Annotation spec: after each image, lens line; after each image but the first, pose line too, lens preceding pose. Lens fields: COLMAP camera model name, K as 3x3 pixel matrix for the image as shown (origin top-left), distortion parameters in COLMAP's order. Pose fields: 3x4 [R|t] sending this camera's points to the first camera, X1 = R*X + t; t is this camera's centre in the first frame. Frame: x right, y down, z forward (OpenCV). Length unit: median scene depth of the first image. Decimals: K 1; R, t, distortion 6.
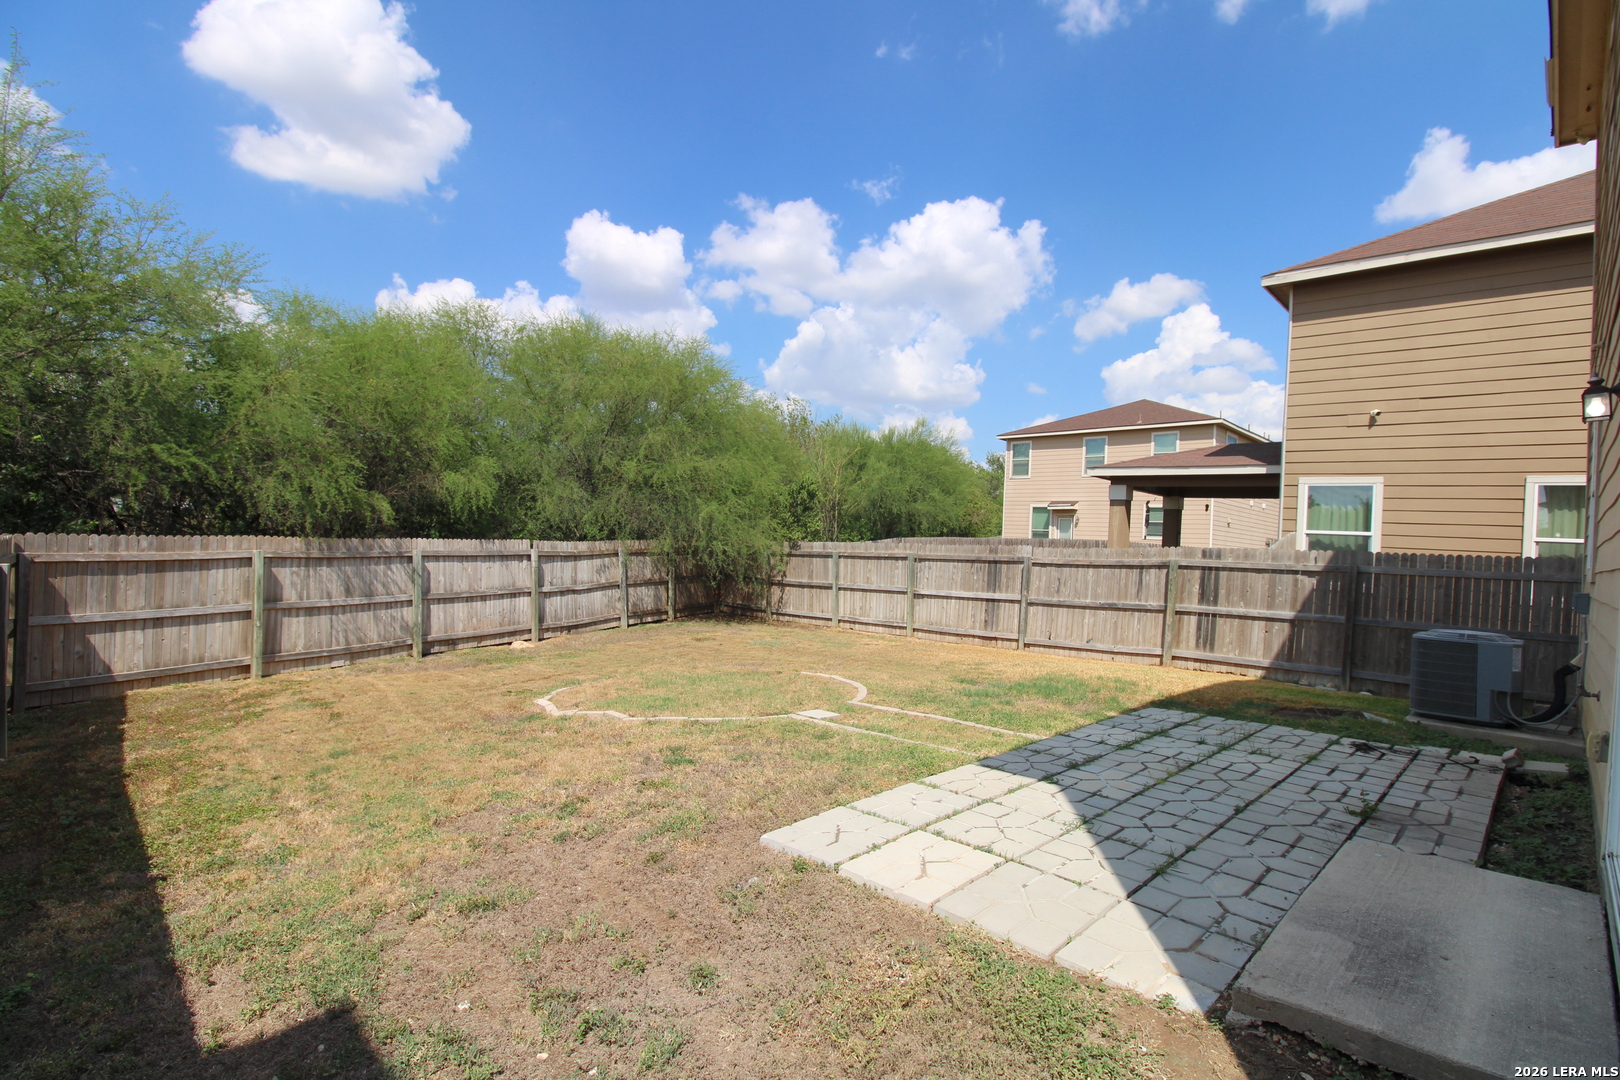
lens RADIAL K [[752.2, 0, 817.3], [0, 752.2, 515.3], [0, 0, 1]] dist [0.006147, -0.015233]
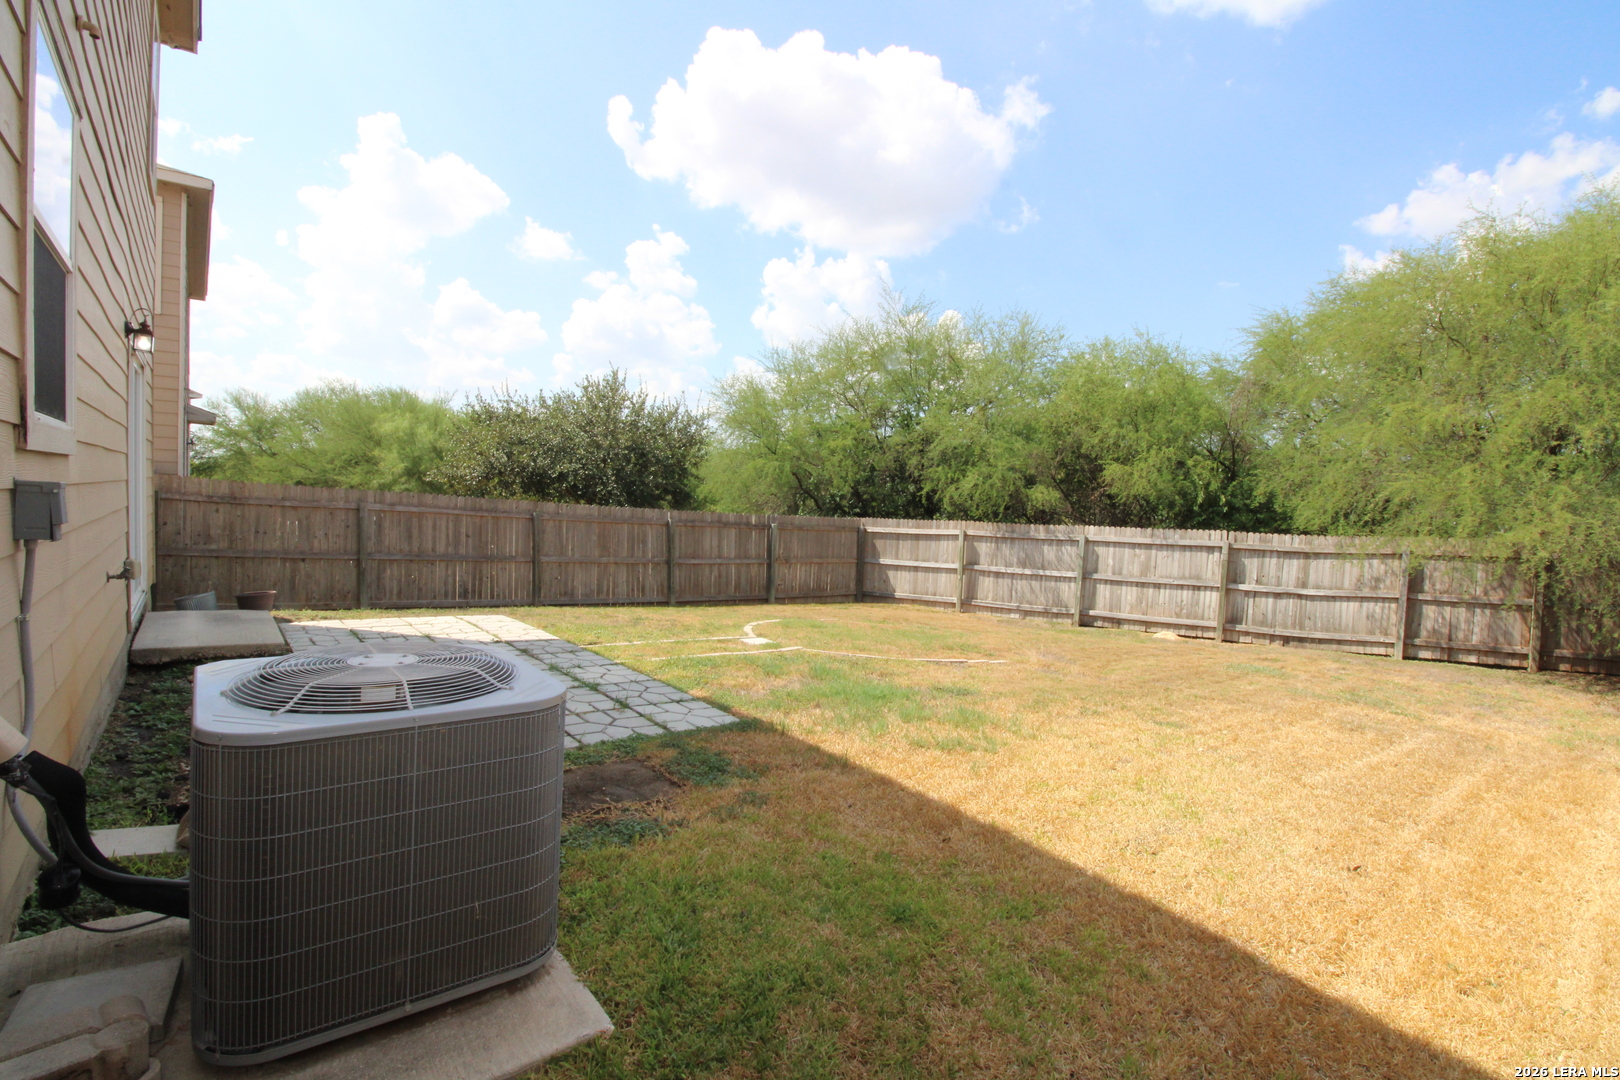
lens RADIAL K [[752.2, 0, 817.3], [0, 752.2, 515.3], [0, 0, 1]] dist [0.006147, -0.015233]
pose [[-0.106674, -0.040707, -0.993460, 0.617894], [-0.013855, 0.999125, -0.039452, 0.060270], [0.994198, 0.009556, -0.107145, 0.645727]]
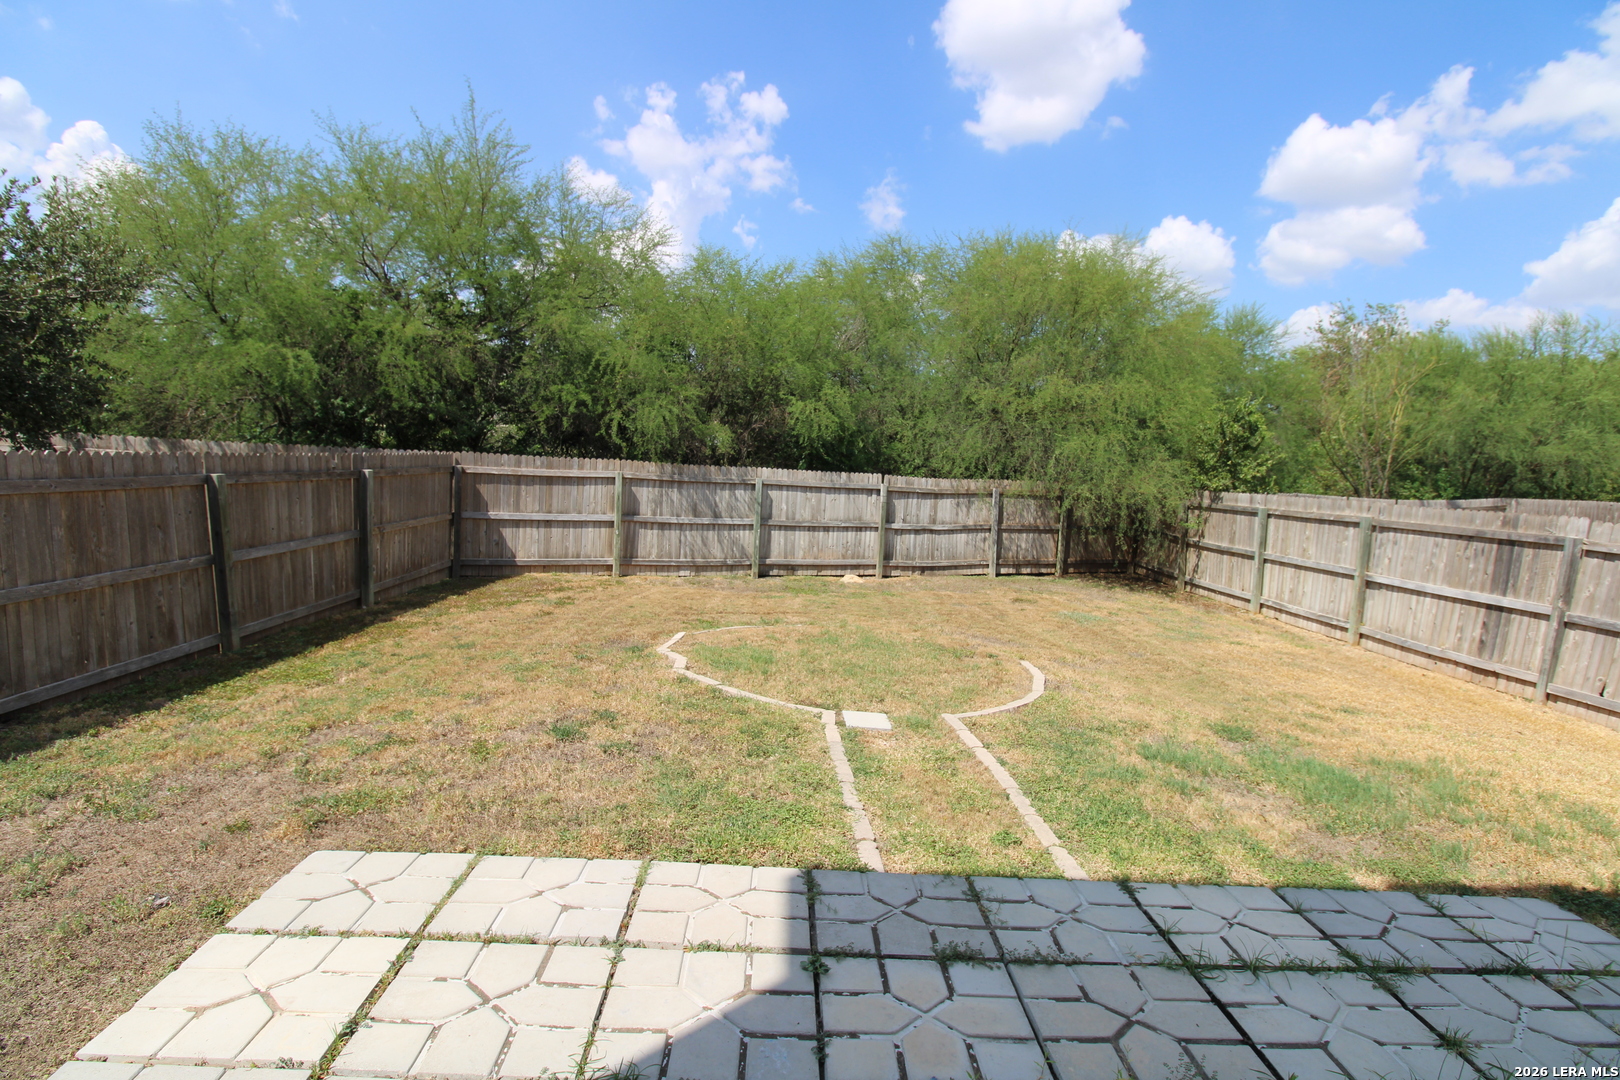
lens RADIAL K [[752.2, 0, 817.3], [0, 752.2, 515.3], [0, 0, 1]] dist [0.006147, -0.015233]
pose [[0.740591, 0.072560, -0.668027, 0.226863], [-0.021624, 0.996211, 0.084234, 0.005574], [0.671608, -0.047937, 0.739354, 0.235481]]
